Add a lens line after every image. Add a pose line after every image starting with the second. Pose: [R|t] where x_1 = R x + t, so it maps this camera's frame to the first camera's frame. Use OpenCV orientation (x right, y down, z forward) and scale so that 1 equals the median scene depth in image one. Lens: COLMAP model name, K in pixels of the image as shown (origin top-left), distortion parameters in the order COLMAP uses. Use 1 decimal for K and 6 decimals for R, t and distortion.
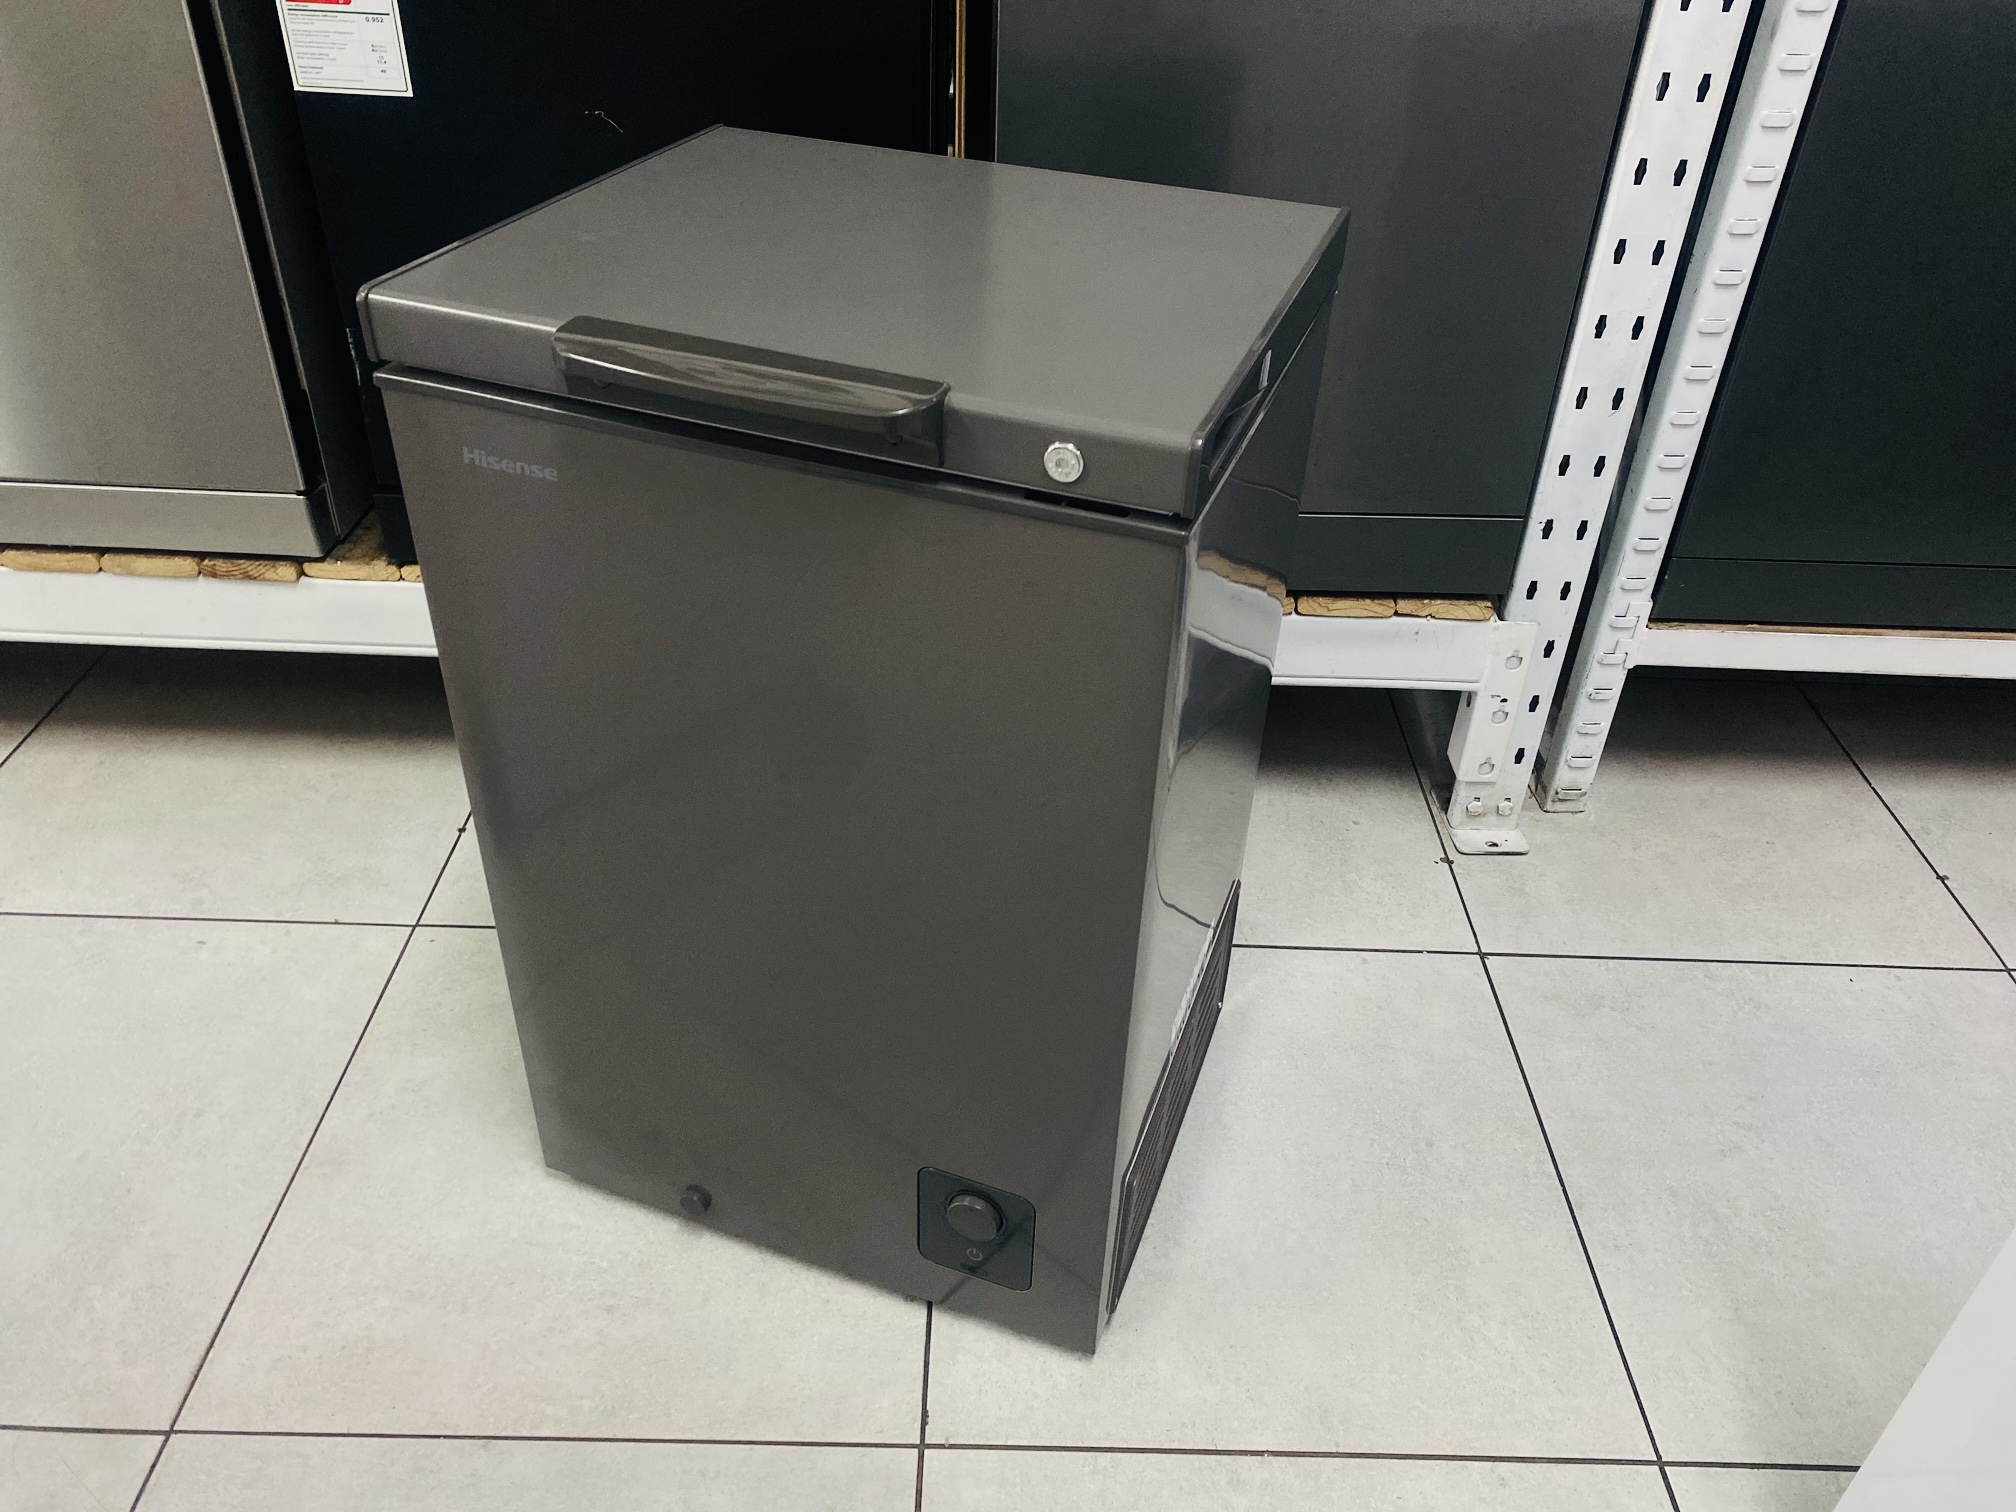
lens RADIAL K [[1543.1, 0, 1011.7], [0, 1543.1, 746.7], [0, 0, 1]] dist [0.014237, -0.005572]
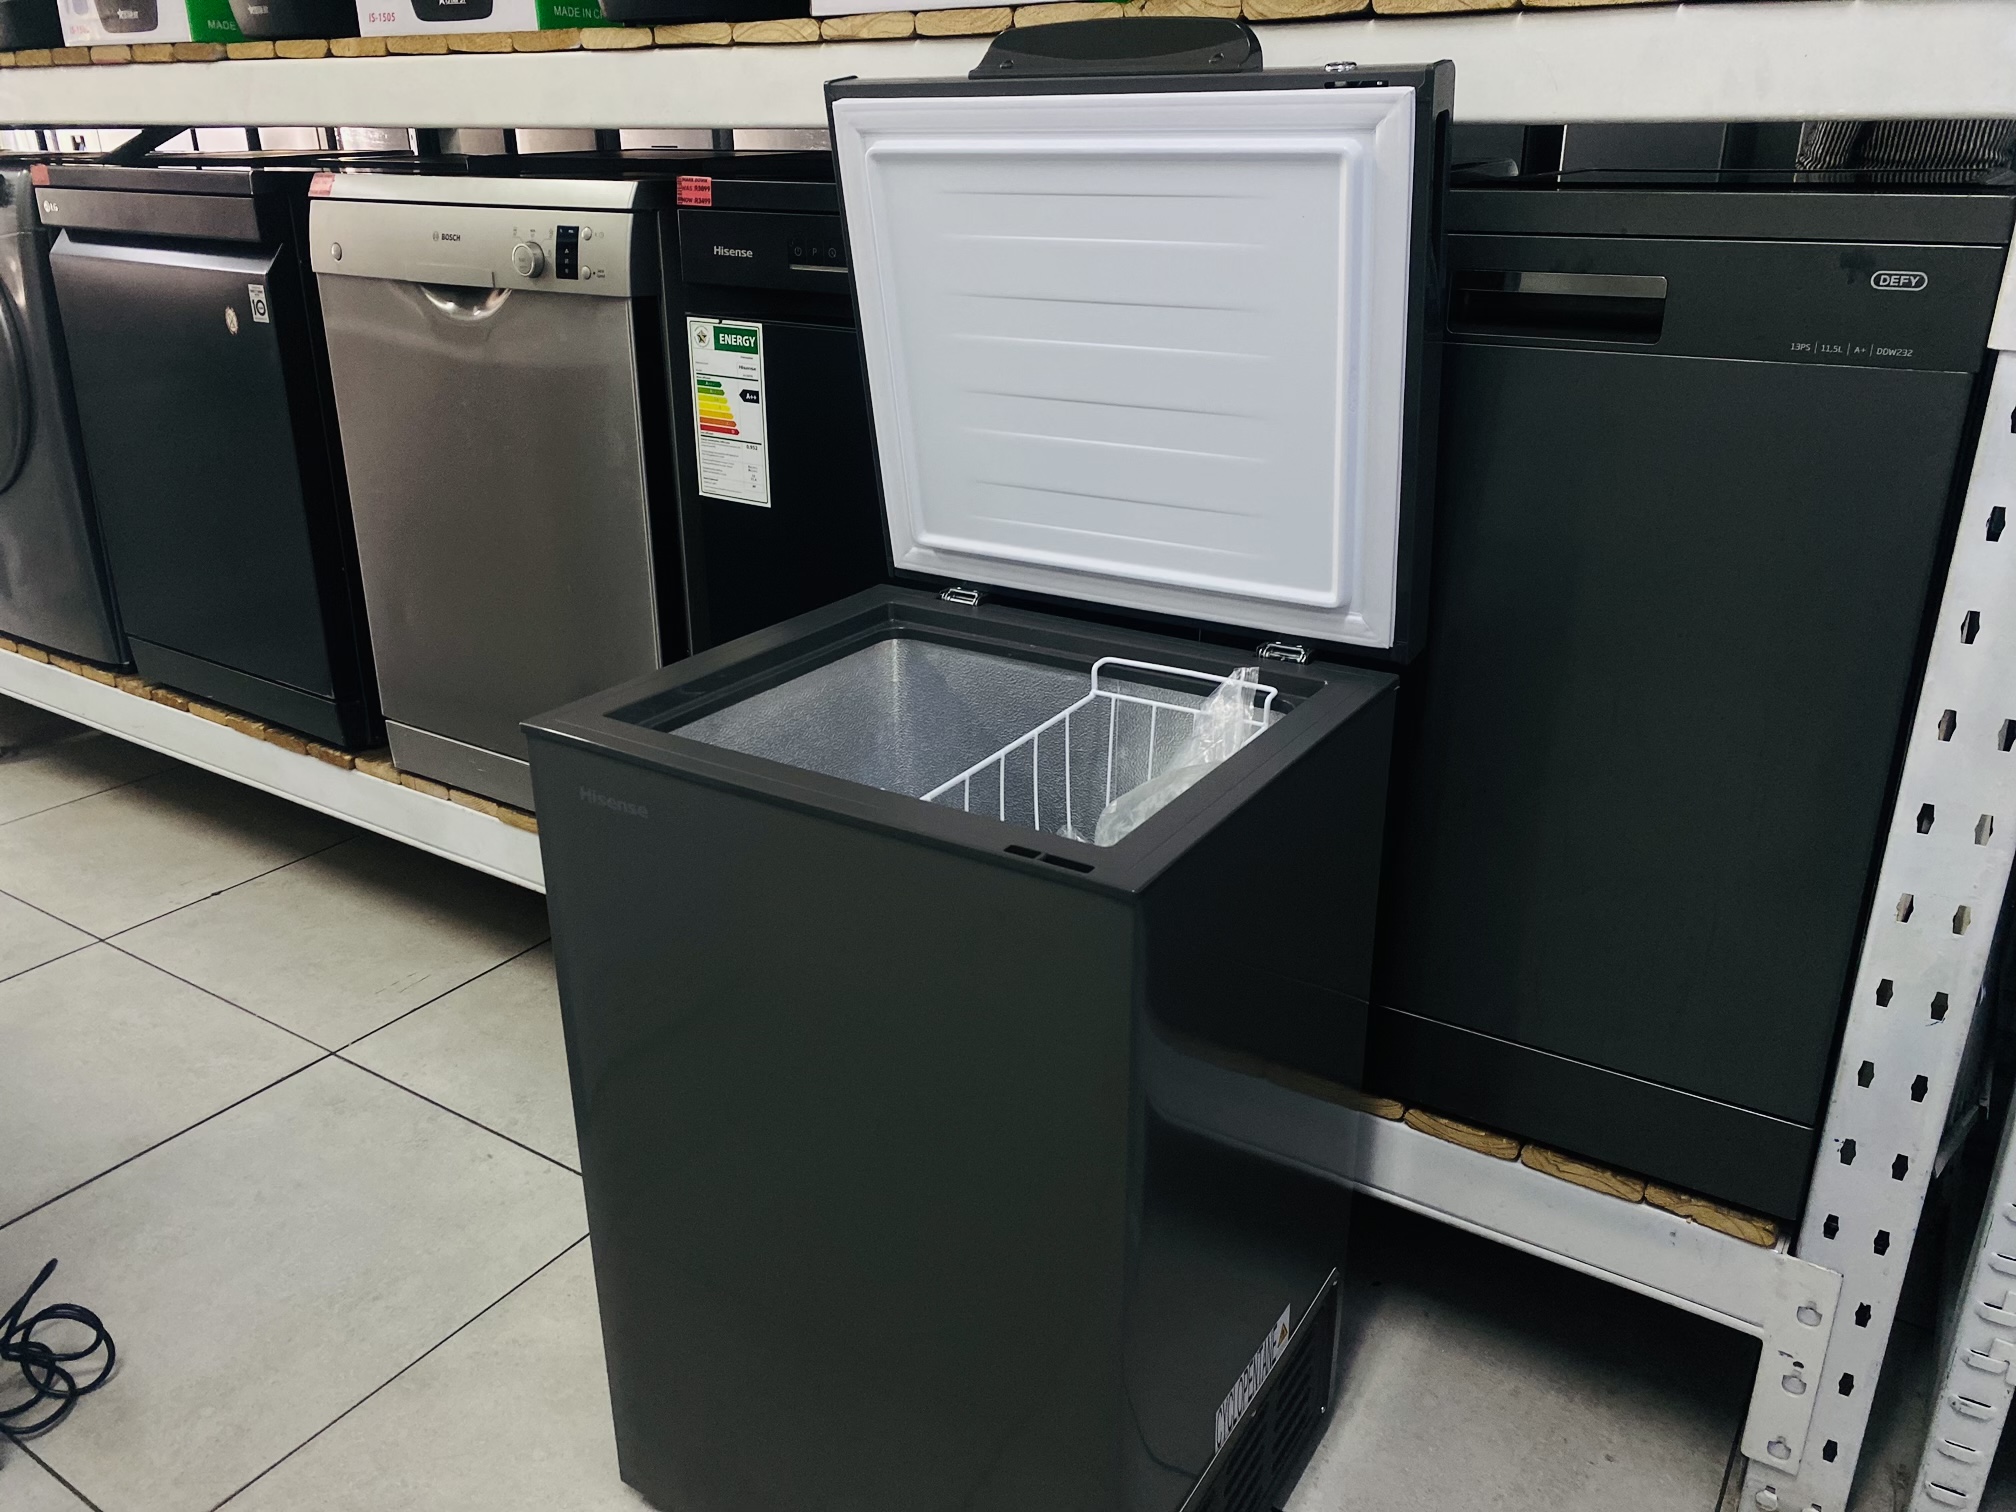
lens RADIAL K [[1541.1, 0, 1017.6], [0, 1541.1, 739.0], [0, 0, 1]] dist [0.018283, -0.010962]
pose [[0.841874, 0.162568, -0.514607, 0.348178], [-0.284226, 0.944151, -0.166716, -0.086196], [0.458764, 0.286619, 0.841062, 0.108843]]
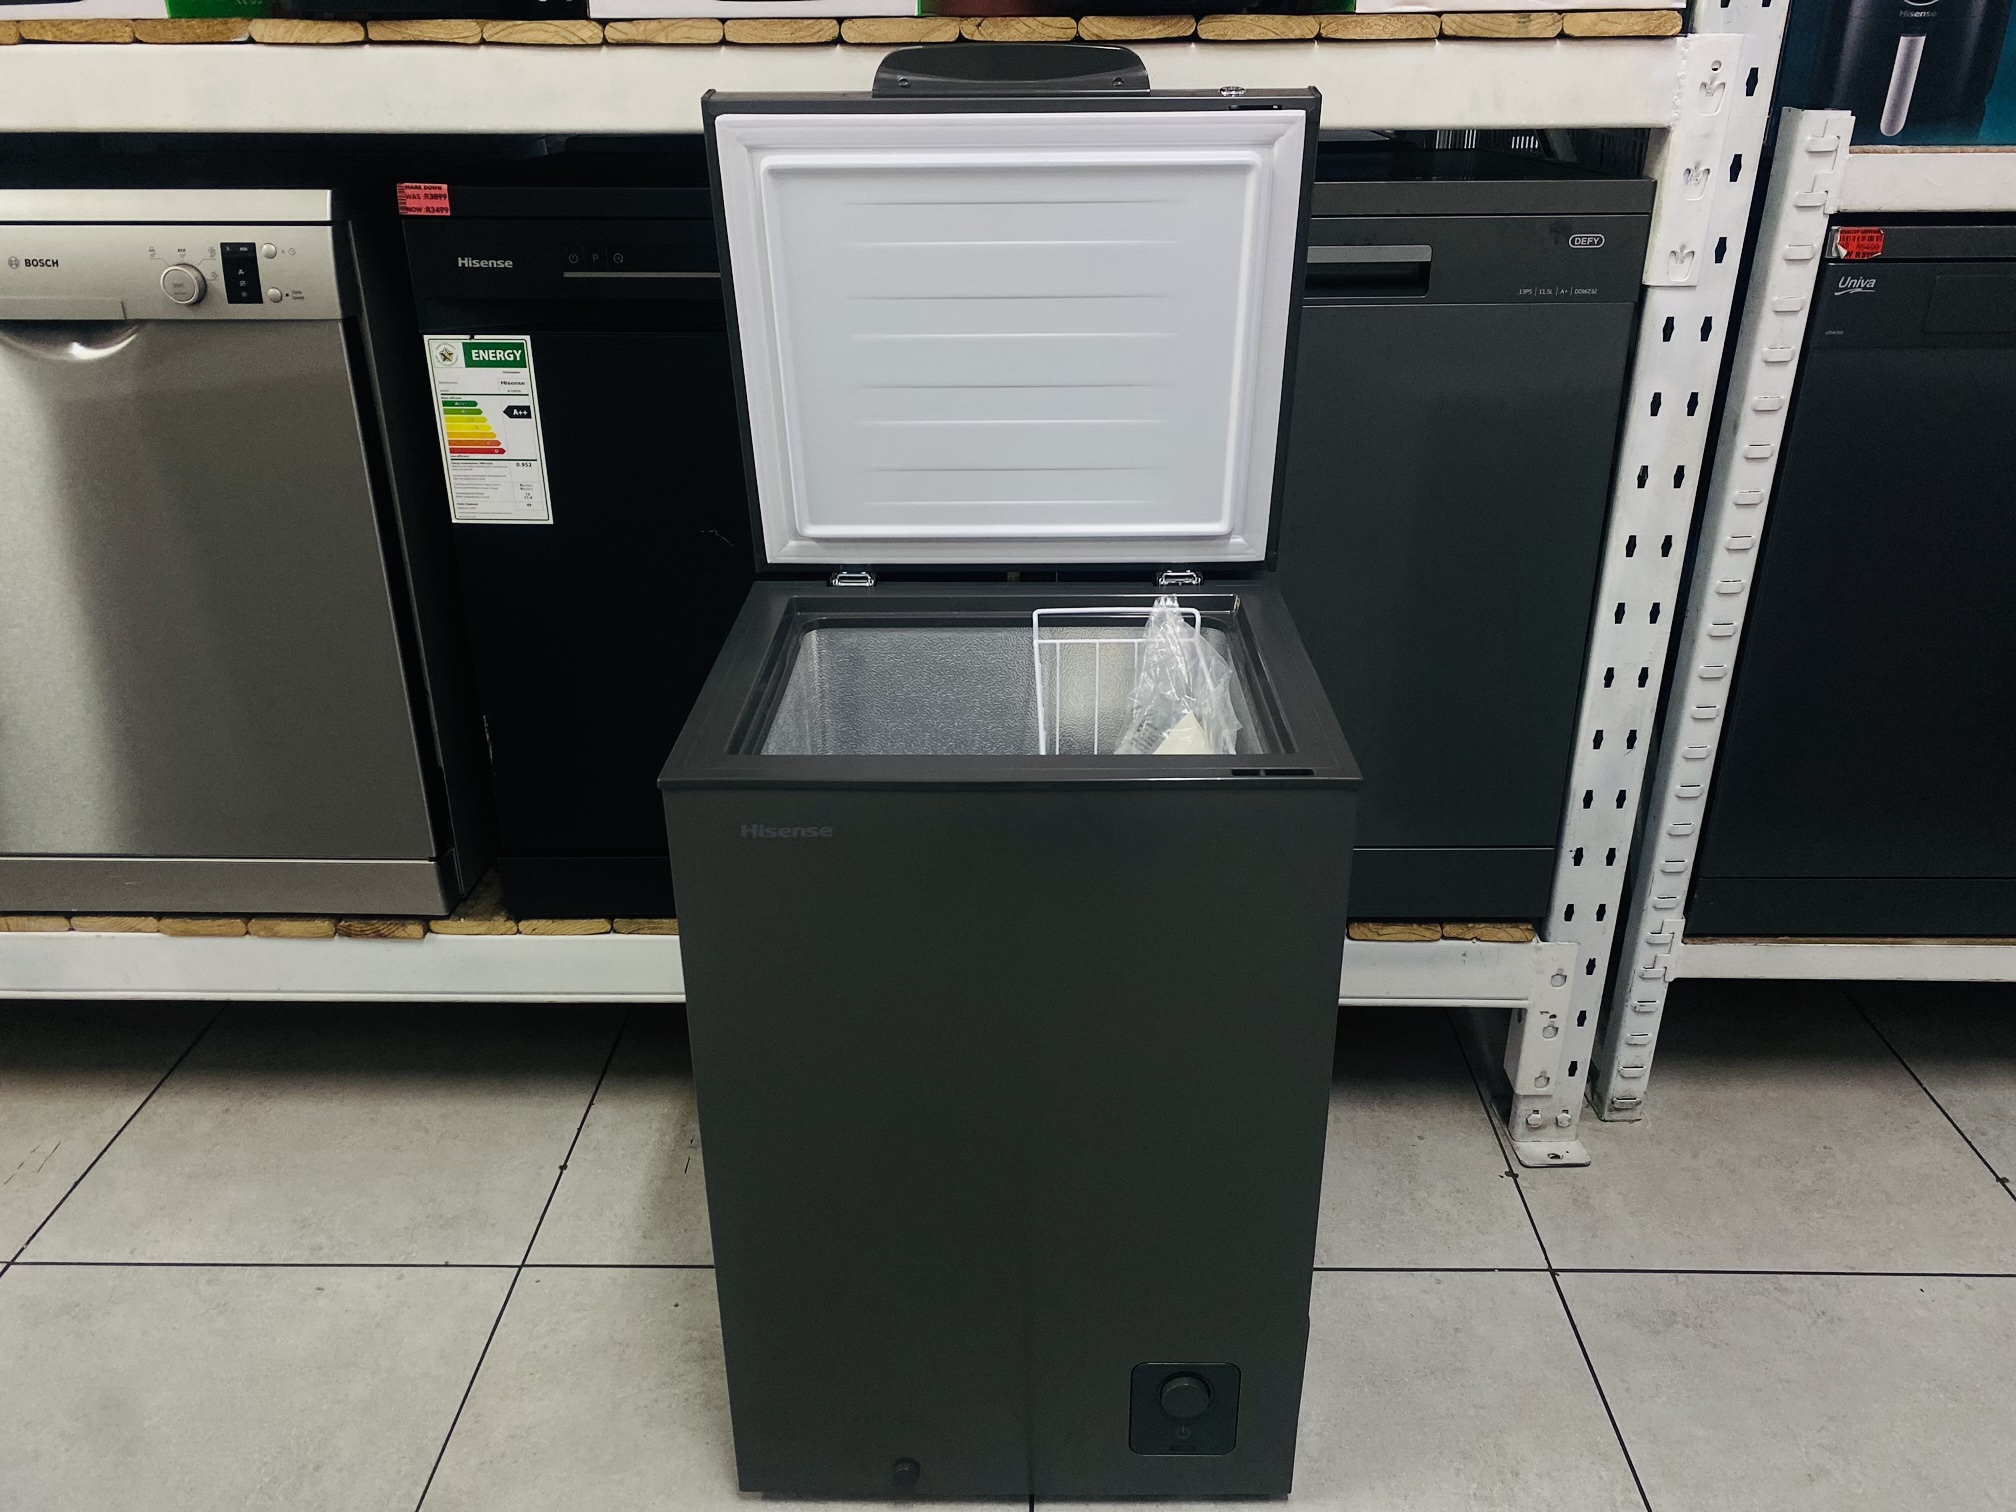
lens RADIAL K [[1554.7, 0, 1015.9], [0, 1554.7, 742.9], [0, 0, 1]] dist [0.006402, 0.006466]
pose [[0.999223, -0.031335, -0.023909, -0.015211], [0.026614, 0.983831, -0.177113, -0.036260], [0.029073, 0.176339, 0.983900, -0.086483]]
